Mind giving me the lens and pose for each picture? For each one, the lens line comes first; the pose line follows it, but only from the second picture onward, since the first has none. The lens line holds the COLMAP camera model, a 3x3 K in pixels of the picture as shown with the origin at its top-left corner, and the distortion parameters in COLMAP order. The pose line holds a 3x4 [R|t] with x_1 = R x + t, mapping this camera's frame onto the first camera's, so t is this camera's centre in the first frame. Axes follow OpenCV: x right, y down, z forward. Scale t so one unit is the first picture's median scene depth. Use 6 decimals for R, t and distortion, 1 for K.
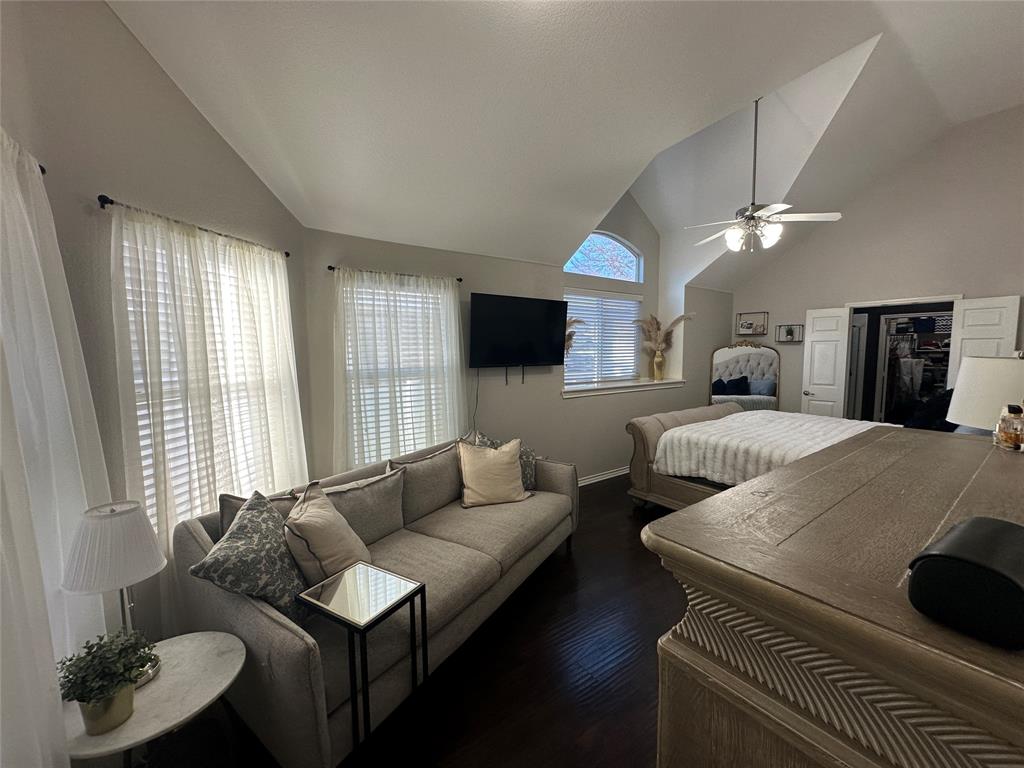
lens RADIAL K [[408.4, 0, 512.0], [0, 408.4, 384.0], [0, 0, 1]] dist [-0.000547, -0.000248]
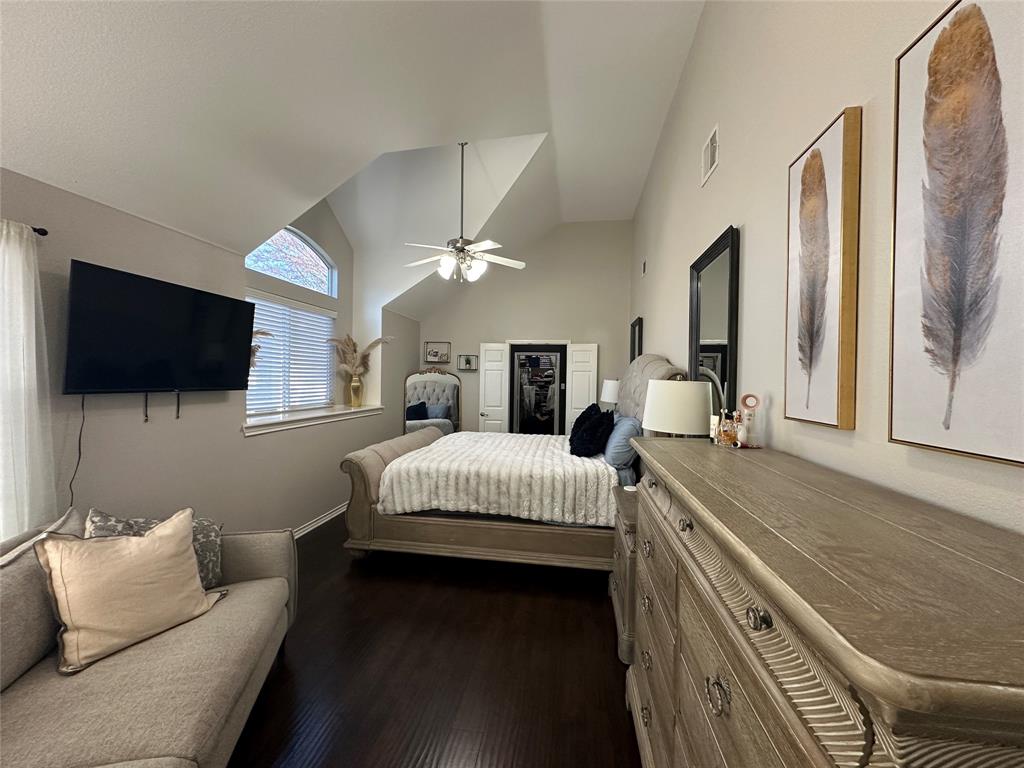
lens RADIAL K [[408.4, 0, 512.0], [0, 408.4, 384.0], [0, 0, 1]] dist [-0.000547, -0.000248]
pose [[0.696021, 0.008196, 0.717975, -0.077582], [0.040704, 0.997876, -0.050850, -0.001591], [-0.716867, 0.064618, 0.694209, 0.189755]]
